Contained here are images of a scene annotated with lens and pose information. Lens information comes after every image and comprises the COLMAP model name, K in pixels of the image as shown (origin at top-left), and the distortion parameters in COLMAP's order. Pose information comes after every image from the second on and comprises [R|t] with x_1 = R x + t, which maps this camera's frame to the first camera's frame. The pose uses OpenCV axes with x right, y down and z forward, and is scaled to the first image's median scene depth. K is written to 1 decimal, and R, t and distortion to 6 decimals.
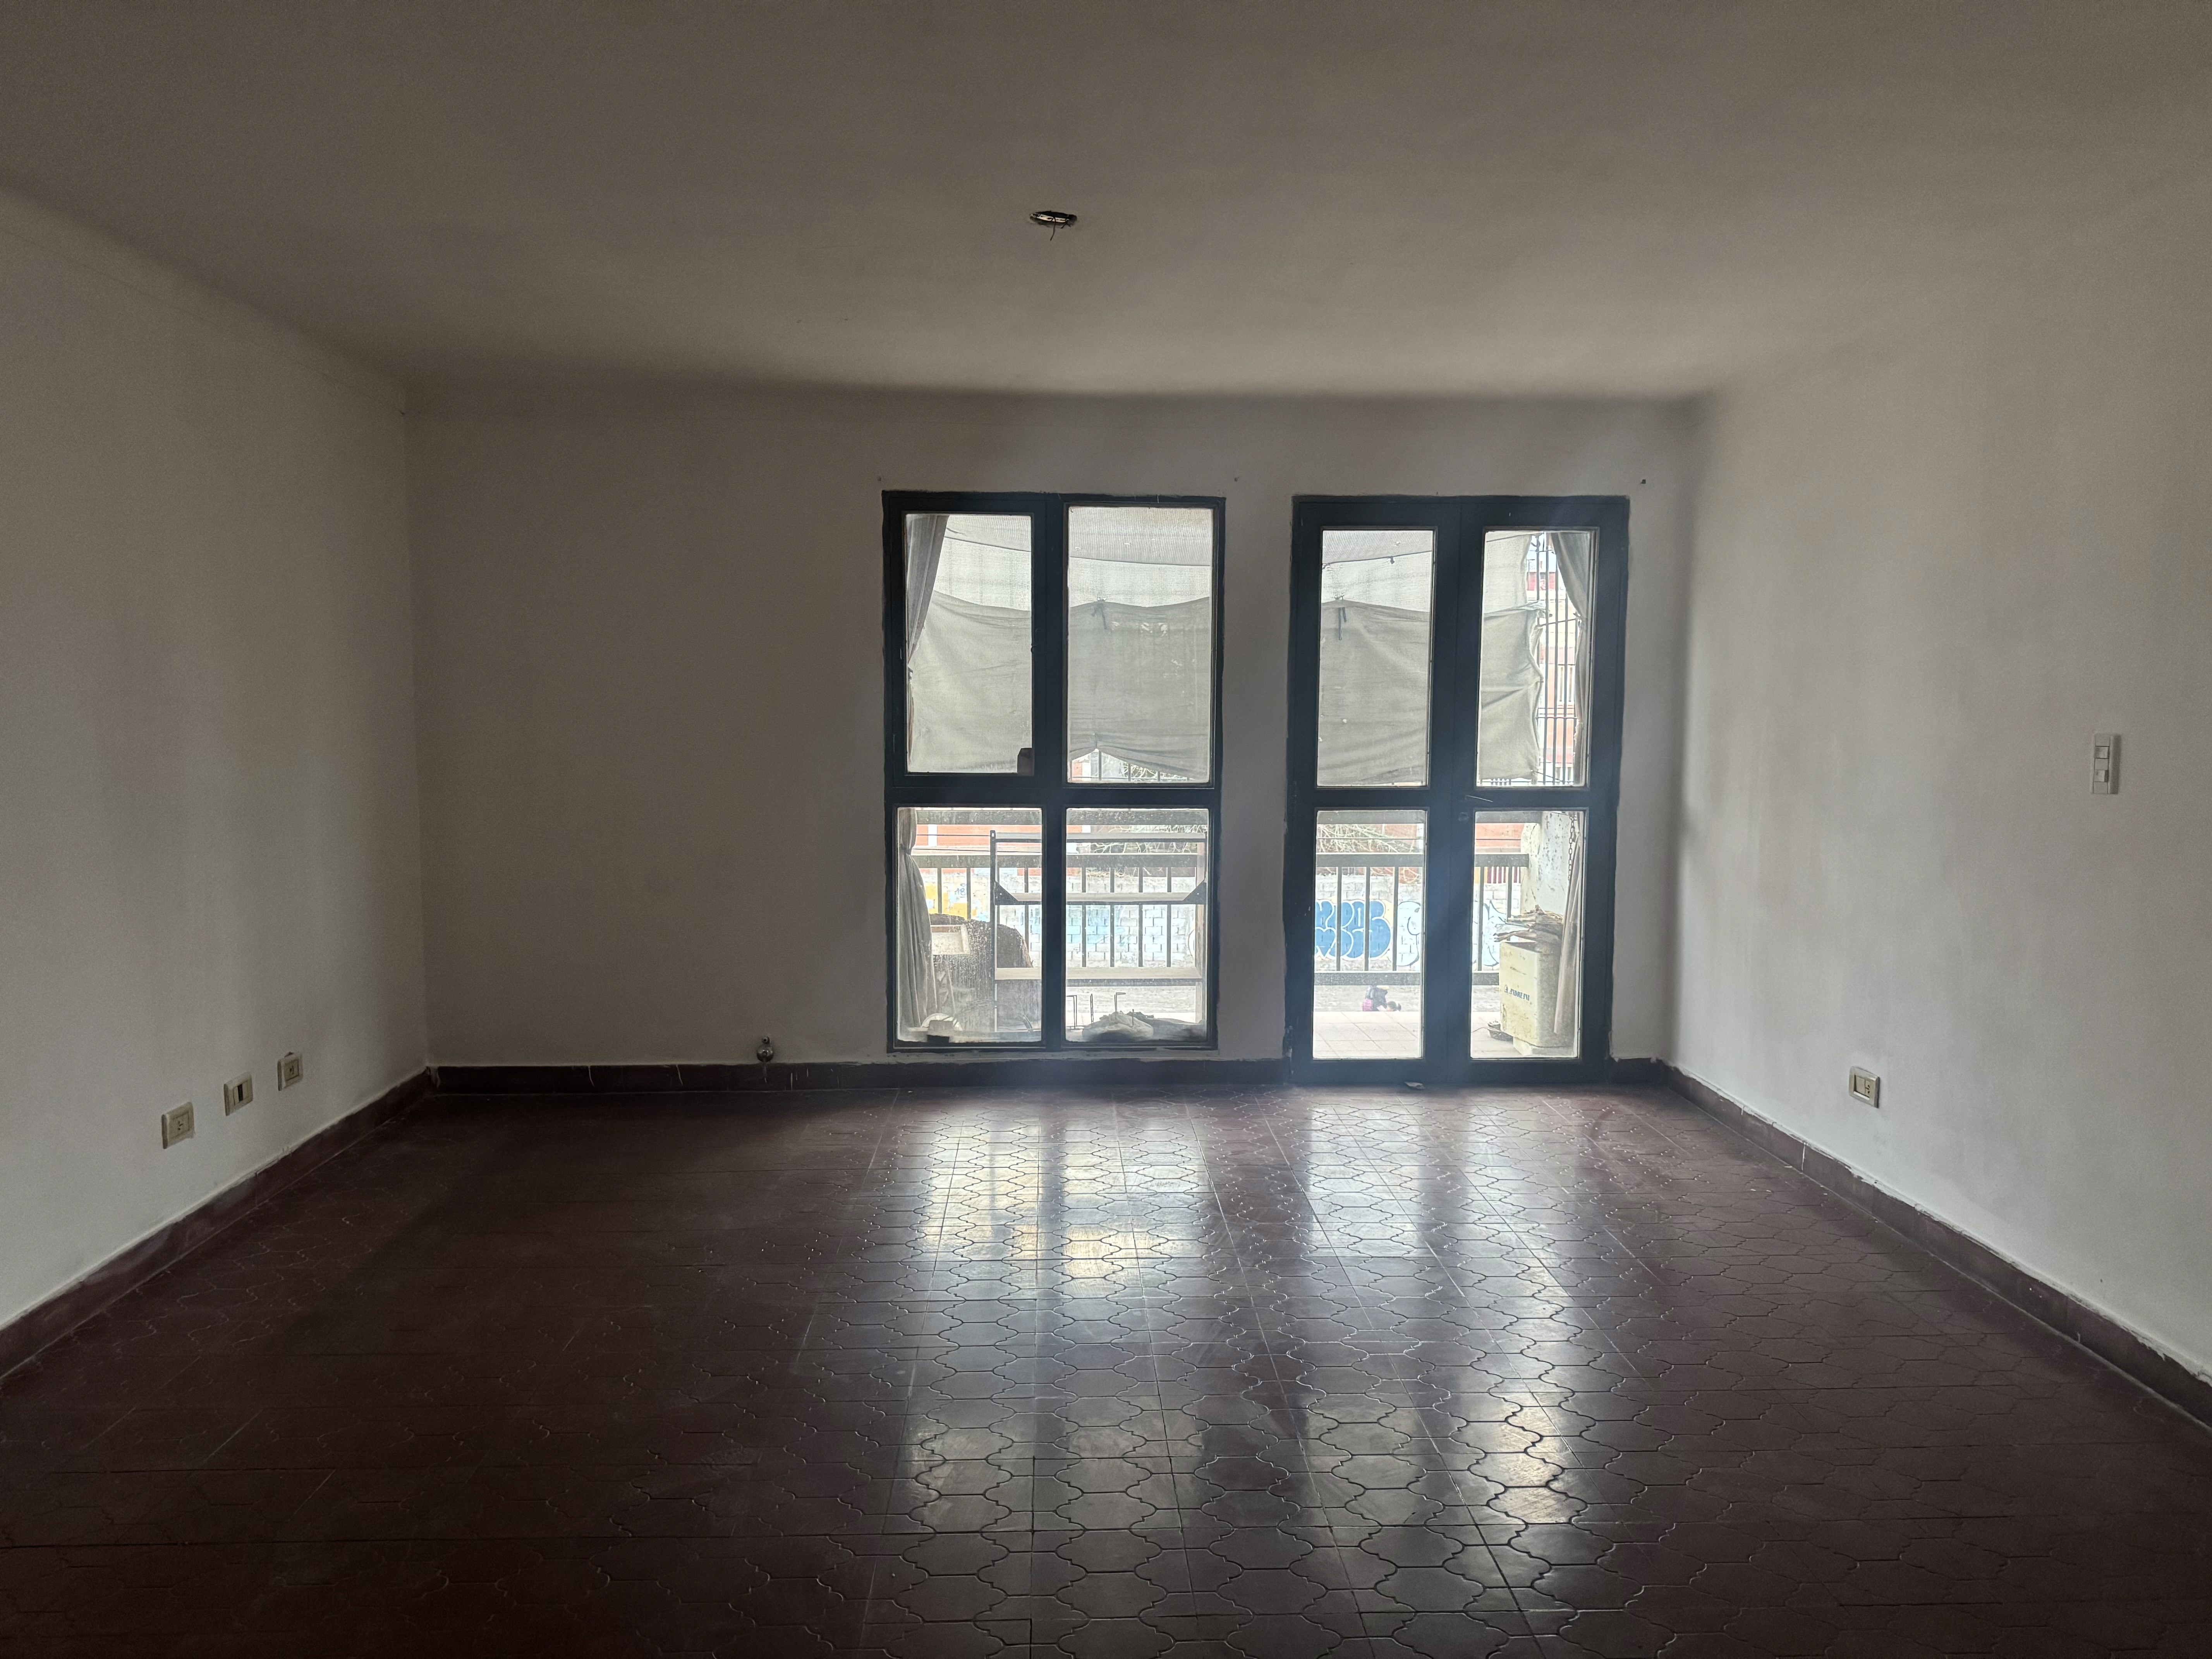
lens RADIAL K [[1671.8, 0, 1106.0], [0, 1671.8, 829.5], [0, 0, 1]] dist [0.138926, -0.121144]
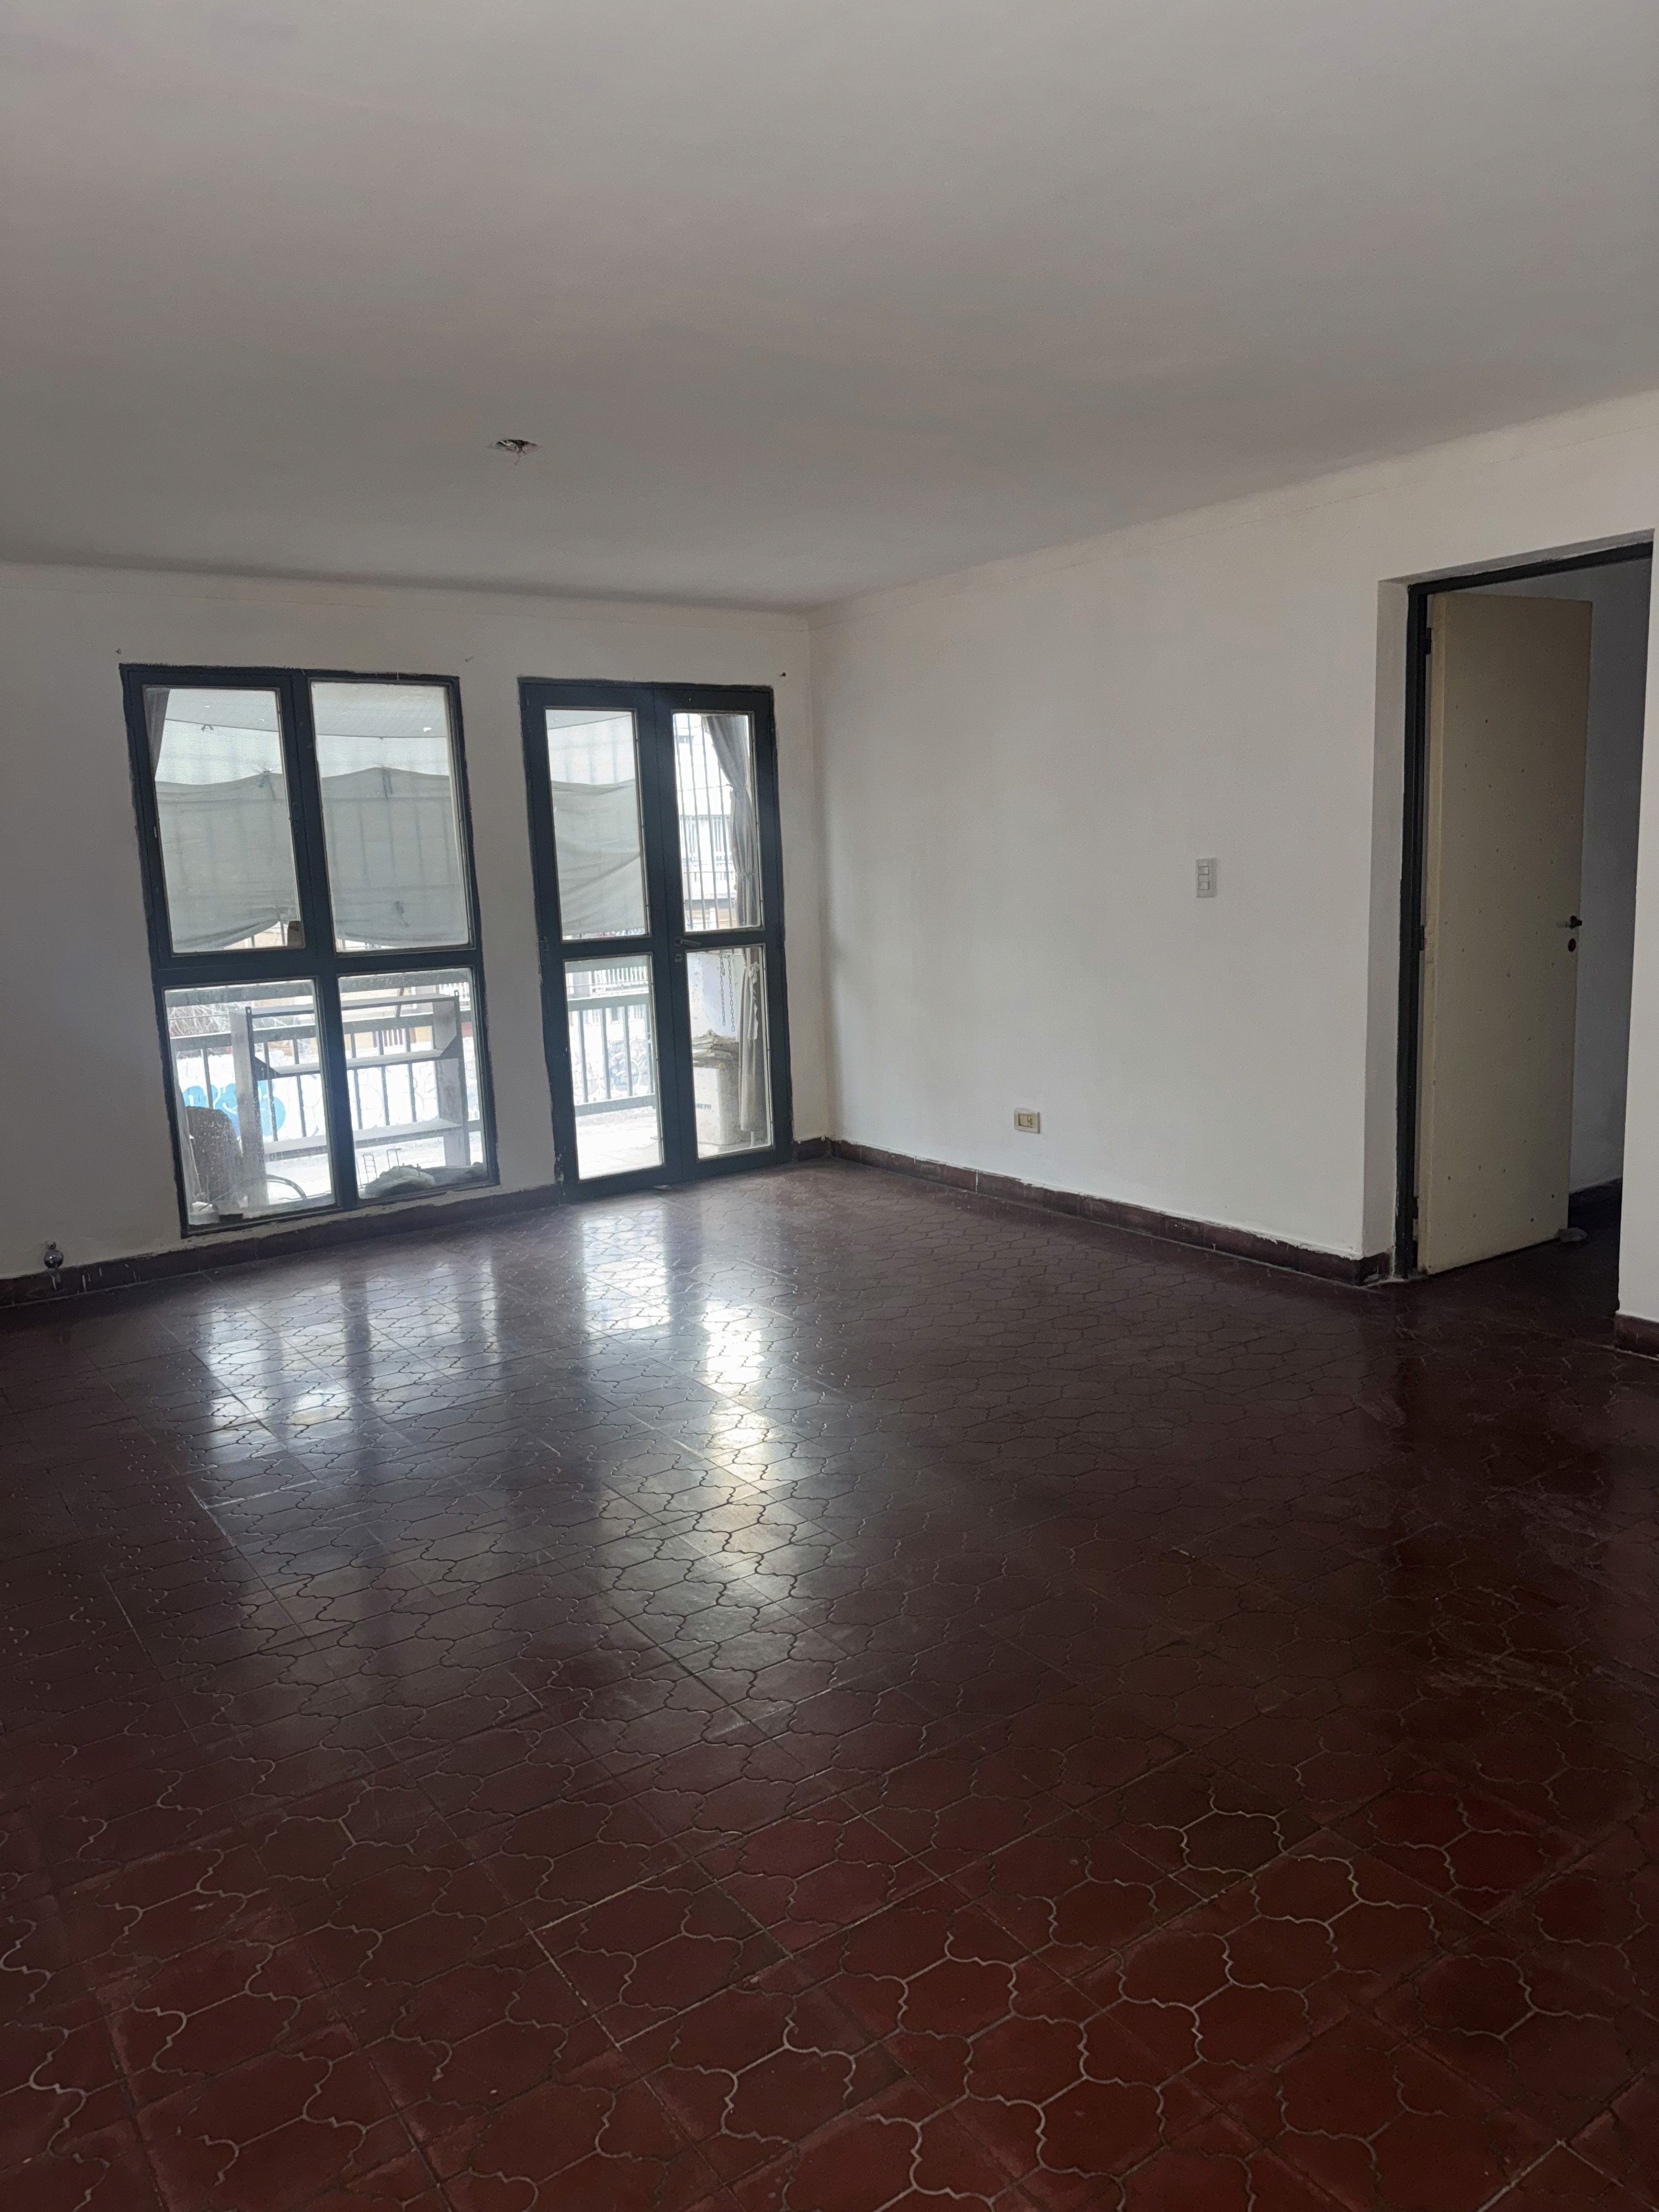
lens RADIAL K [[1671.8, 0, 829.5], [0, 1671.8, 1106.0], [0, 0, 1]] dist [0.138926, -0.121144]
pose [[0.824734, -0.124112, 0.551733, -0.362951], [0.089201, 0.991957, 0.089802, -0.000753], [-0.558441, -0.024848, 0.829172, -0.045002]]
